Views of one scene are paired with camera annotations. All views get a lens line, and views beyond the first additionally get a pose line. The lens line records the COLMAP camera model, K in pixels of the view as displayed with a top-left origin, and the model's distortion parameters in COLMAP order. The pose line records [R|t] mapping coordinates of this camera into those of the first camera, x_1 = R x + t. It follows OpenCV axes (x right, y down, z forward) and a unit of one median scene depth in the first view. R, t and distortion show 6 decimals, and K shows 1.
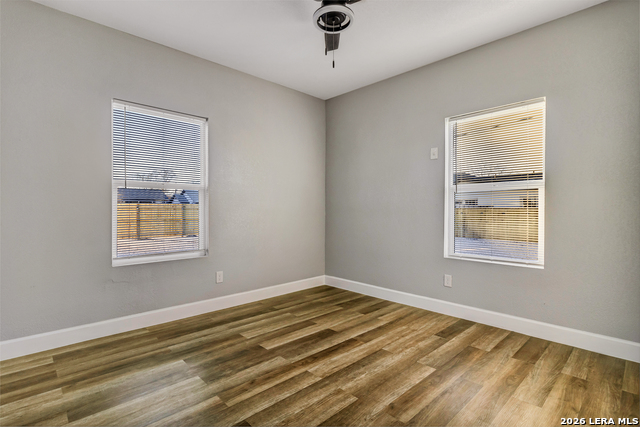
lens RADIAL K [[311.9, 0, 320.6], [0, 311.9, 208.1], [0, 0, 1]] dist [0.000106, -0.000025]
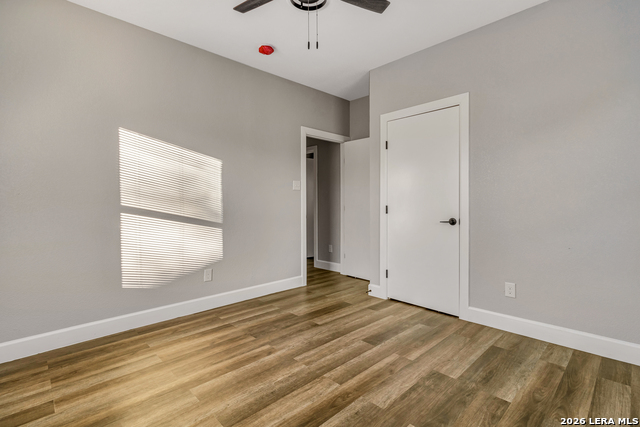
lens RADIAL K [[296.6, 0, 320.9], [0, 296.6, 214.1], [0, 0, 1]] dist [0.000307, -0.000336]
pose [[-0.999995, 0.003125, -0.000552, 0.010676], [0.003115, 0.999843, 0.017433, 0.025314], [0.000607, 0.017431, -0.999848, 1.915199]]
